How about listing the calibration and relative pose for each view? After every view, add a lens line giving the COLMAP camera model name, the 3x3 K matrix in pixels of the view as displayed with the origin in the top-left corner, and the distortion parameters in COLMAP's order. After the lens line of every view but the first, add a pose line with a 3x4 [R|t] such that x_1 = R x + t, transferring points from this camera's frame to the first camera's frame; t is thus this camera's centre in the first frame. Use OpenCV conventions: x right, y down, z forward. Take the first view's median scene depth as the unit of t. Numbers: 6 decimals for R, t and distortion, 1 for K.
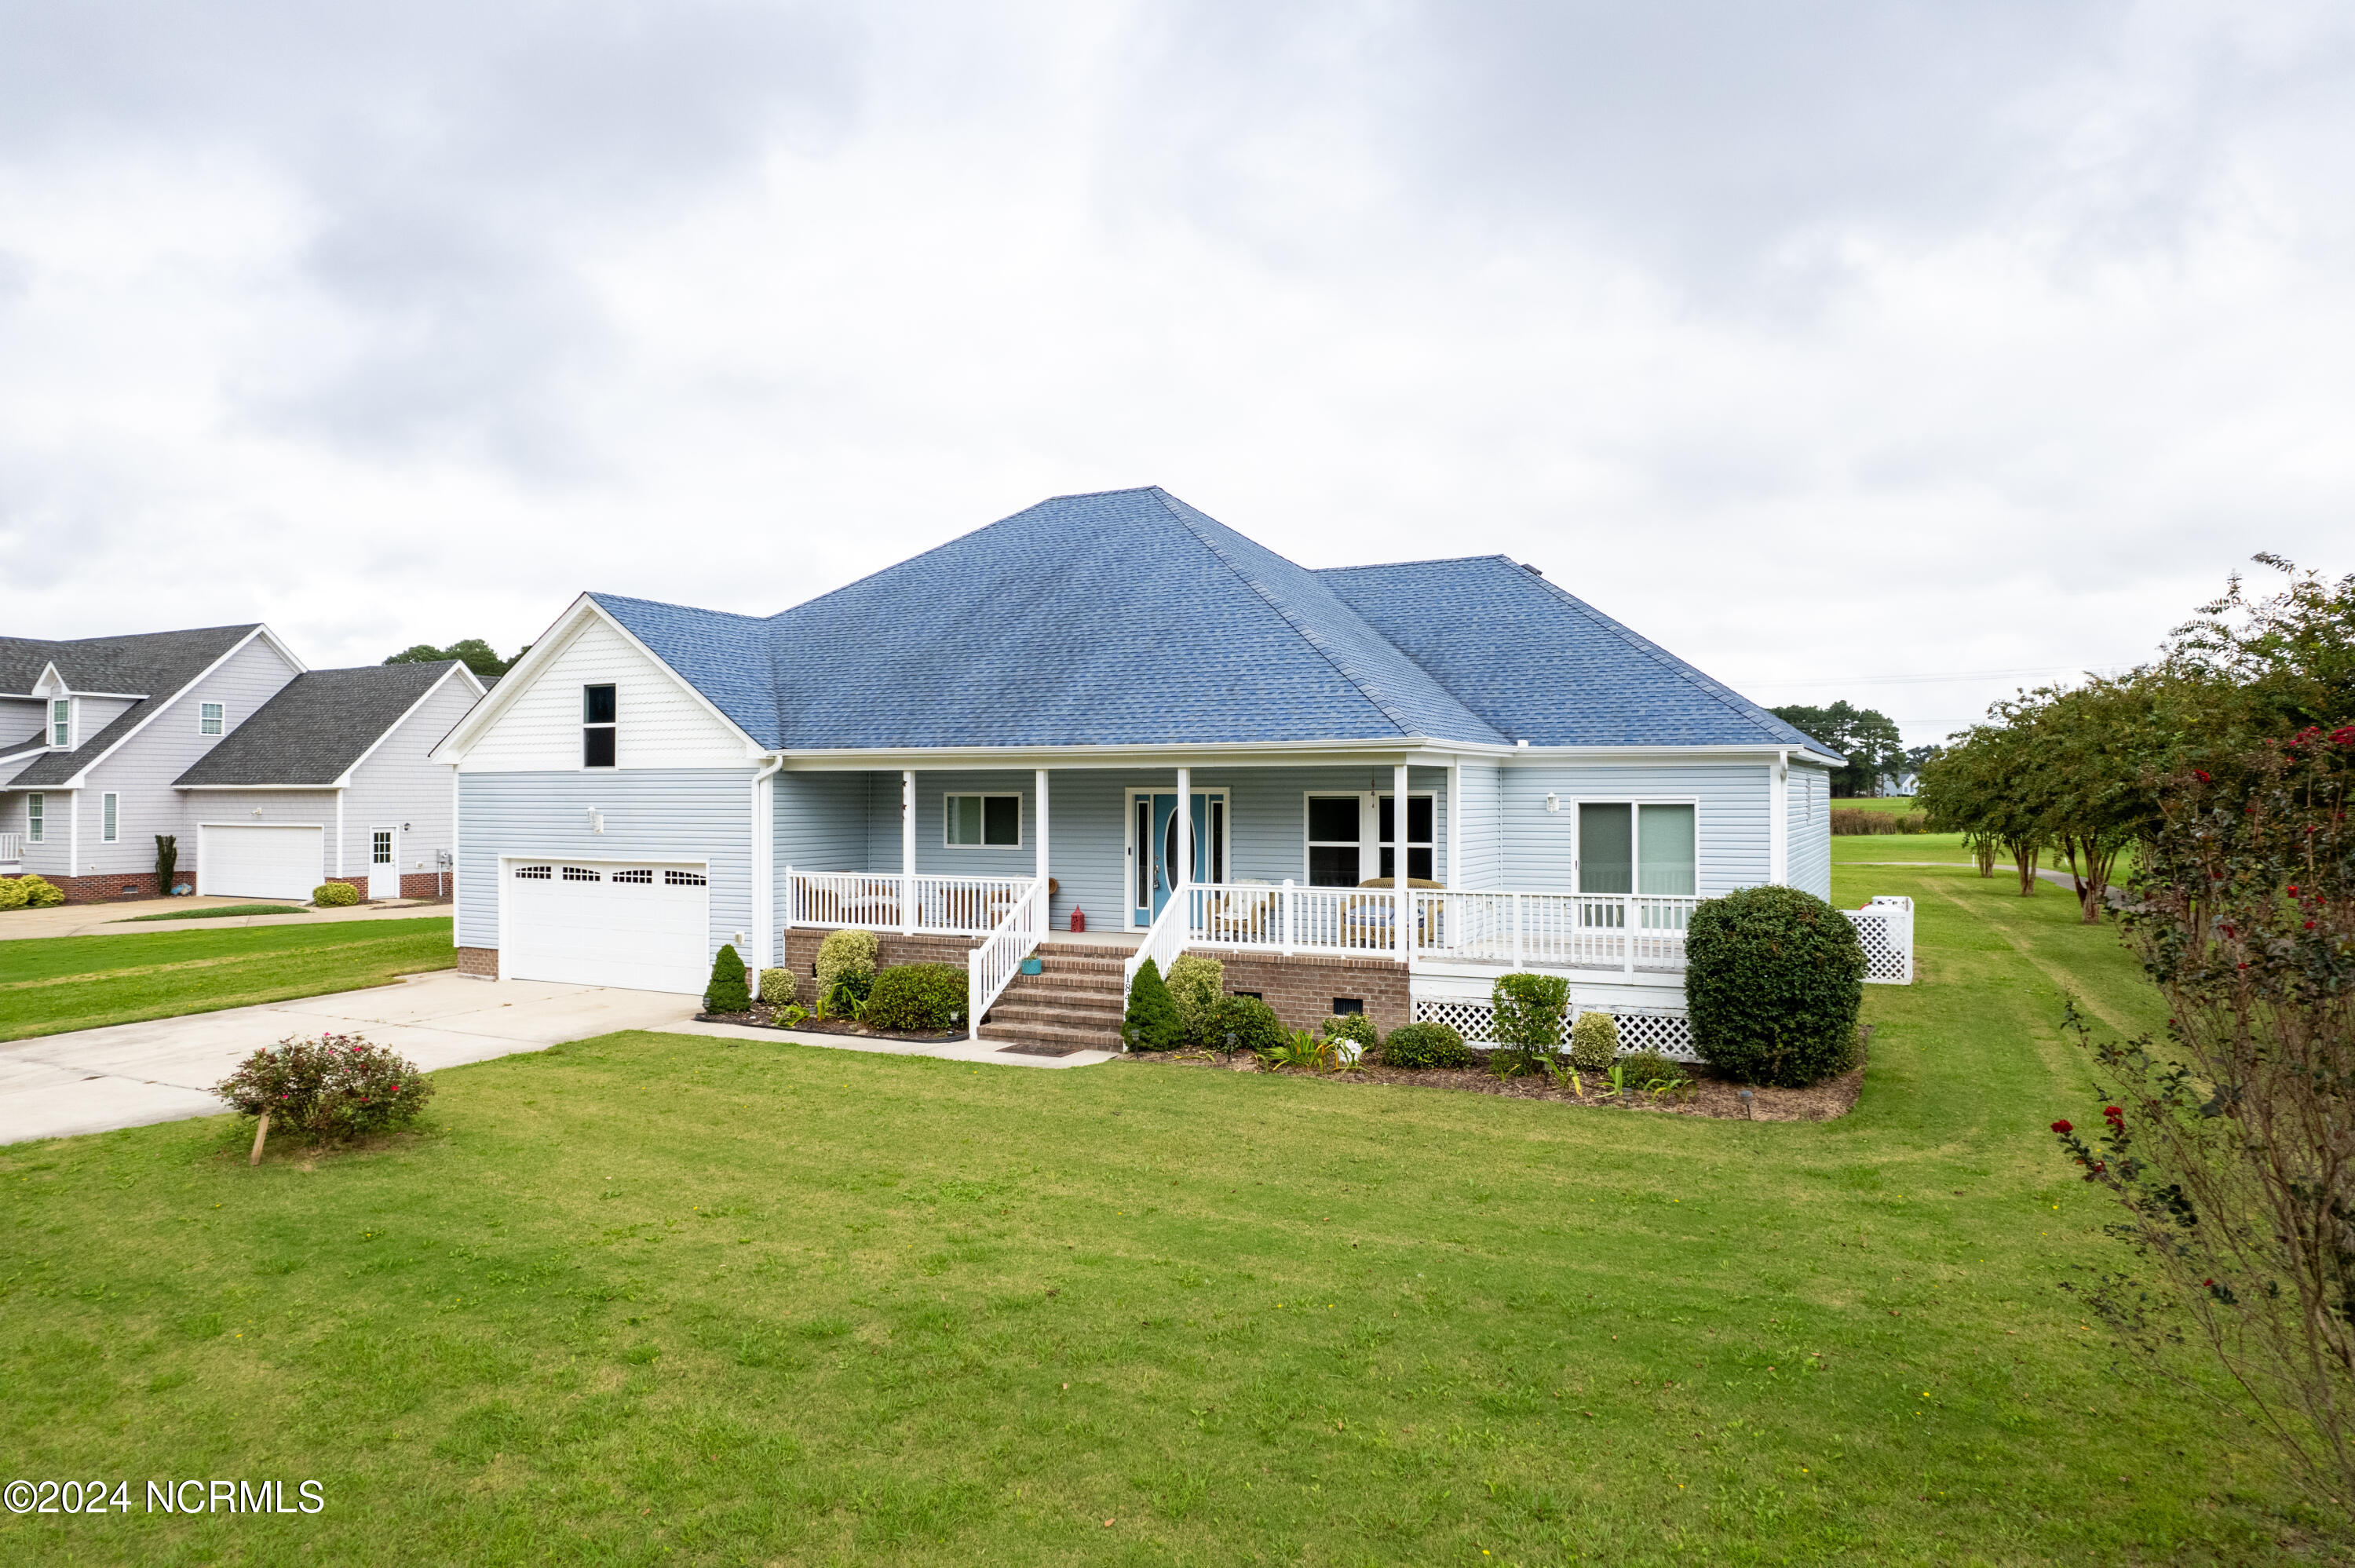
lens RADIAL K [[1498.5, 0, 1173.6], [0, 1498.5, 789.0], [0, 0, 1]] dist [-0.048374, 0.021755]
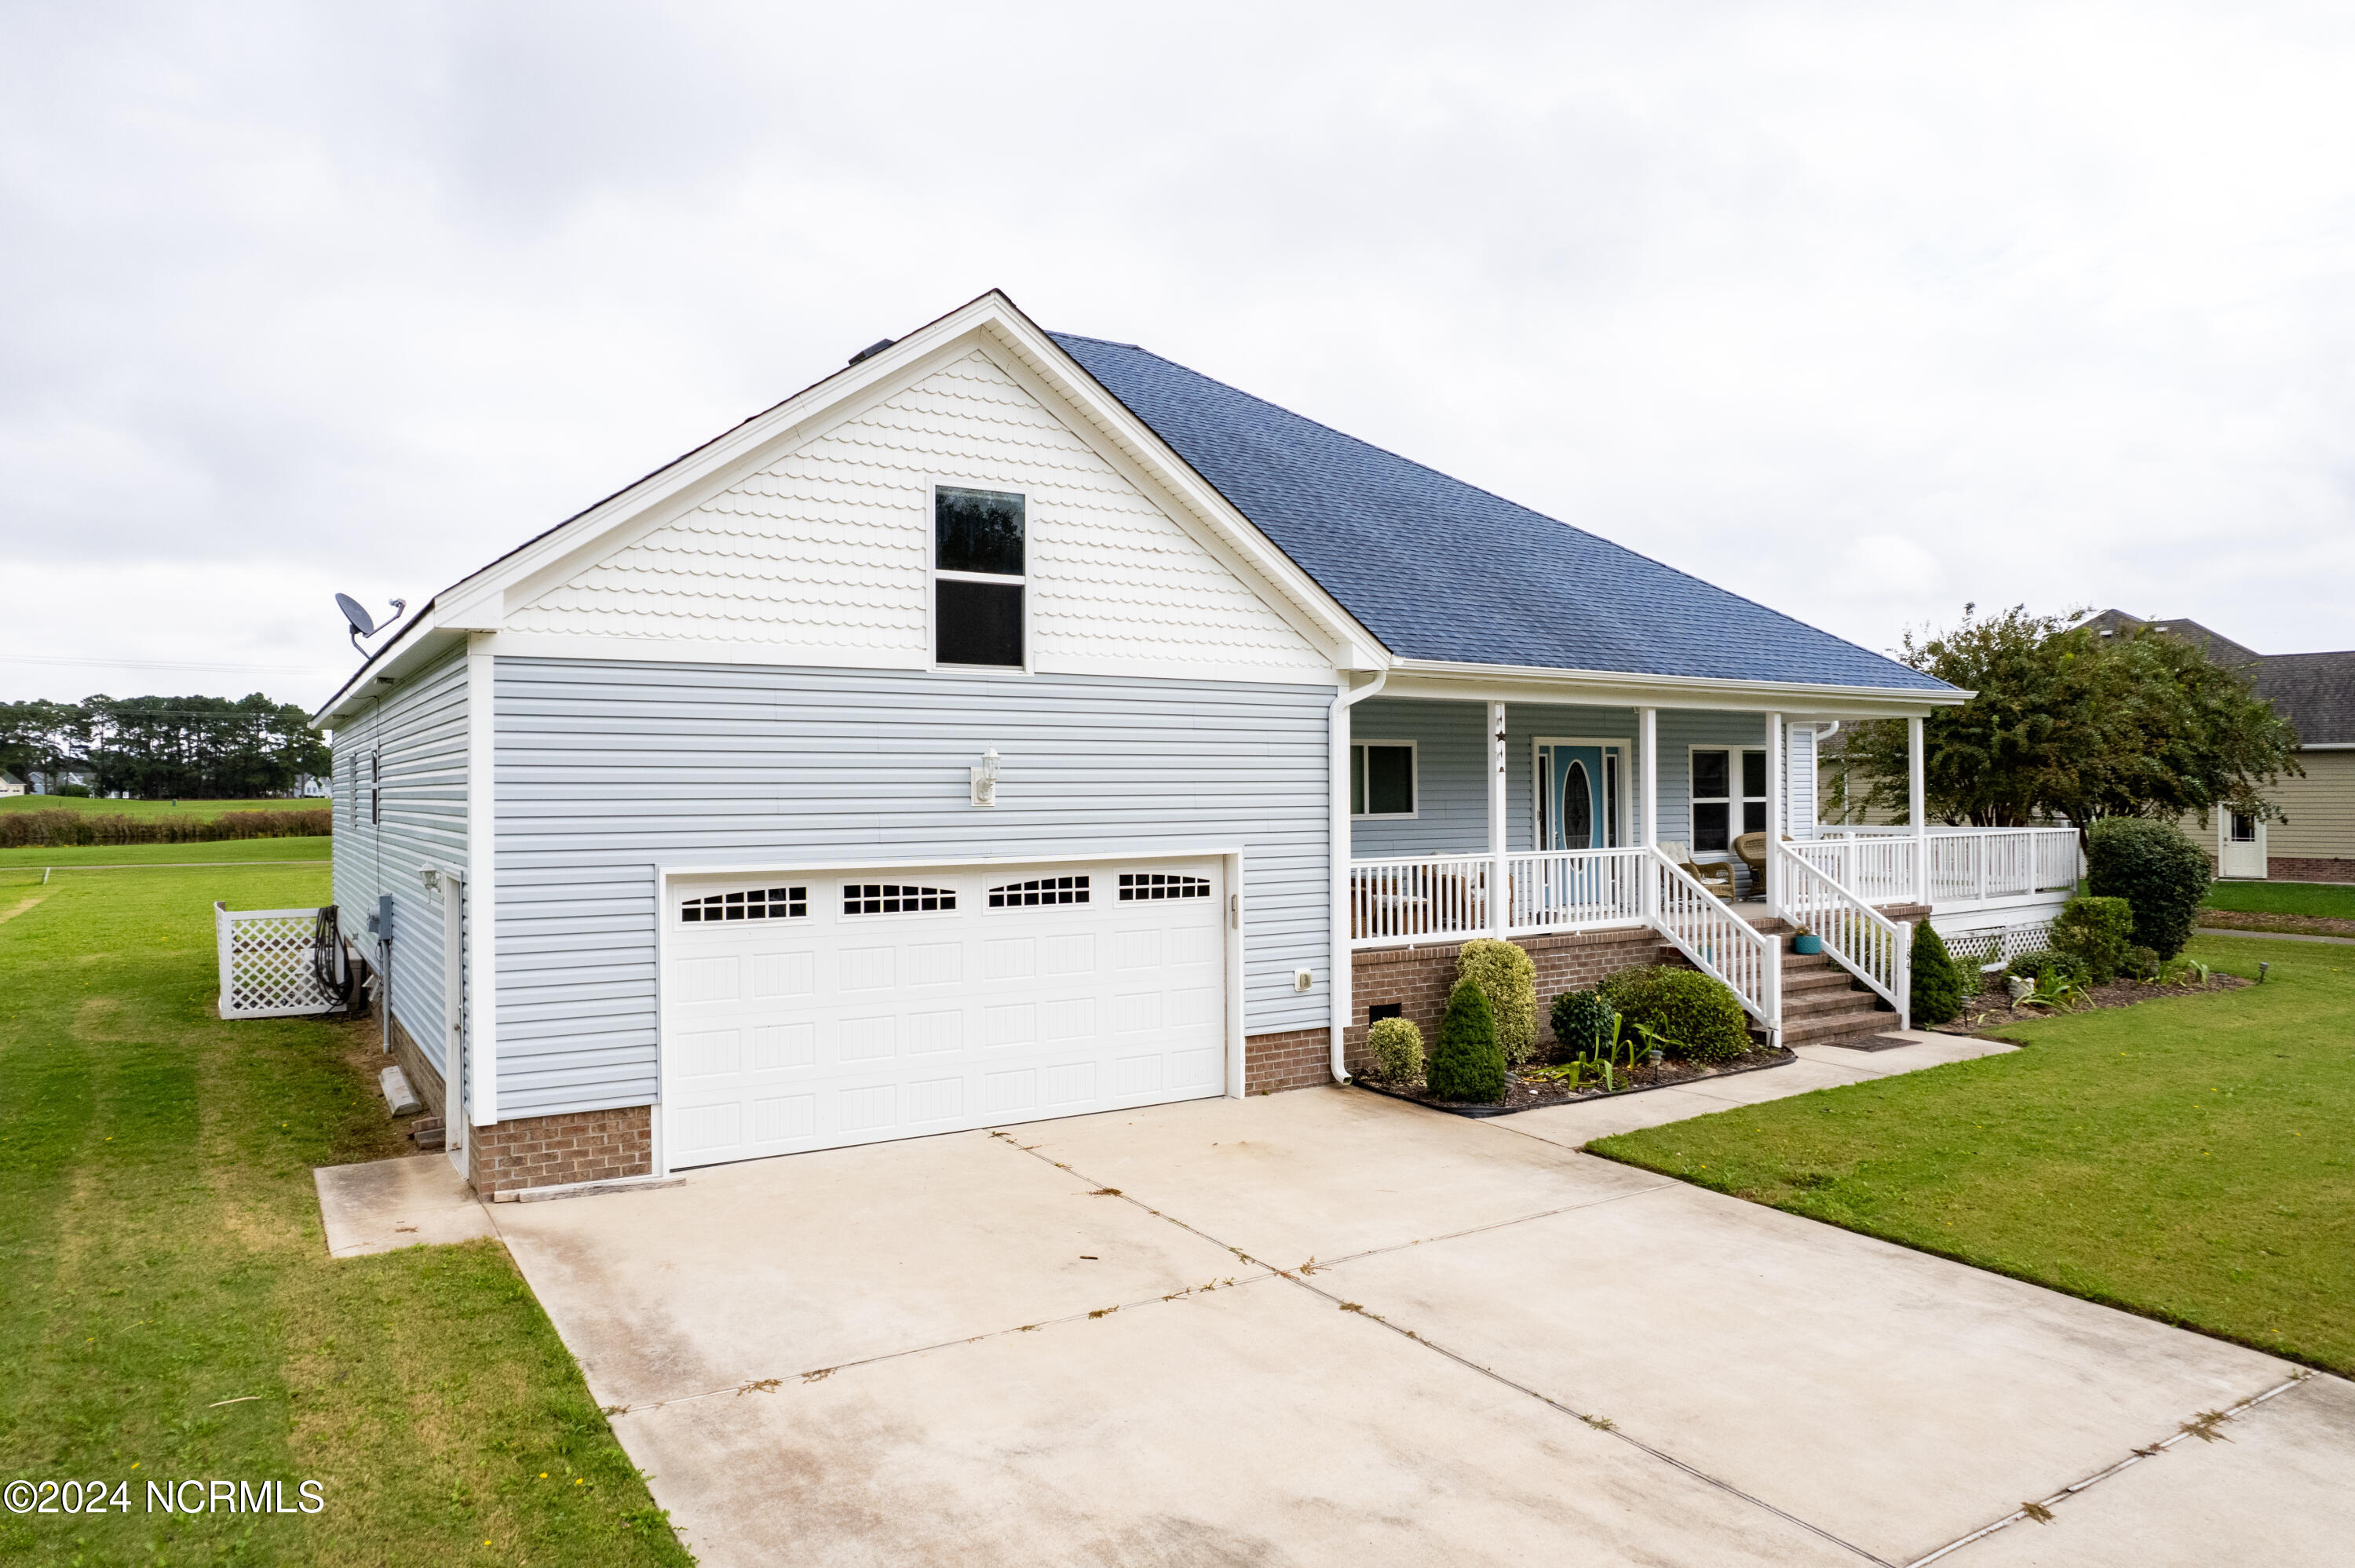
lens RADIAL K [[1498.5, 0, 1180.3], [0, 1498.5, 774.4], [0, 0, 1]] dist [-0.048374, 0.021755]
pose [[0.498578, 0.007078, 0.866816, -0.826073], [0.003091, 0.999946, -0.009943, 0.026702], [-0.866839, 0.007636, 0.498529, 0.763999]]
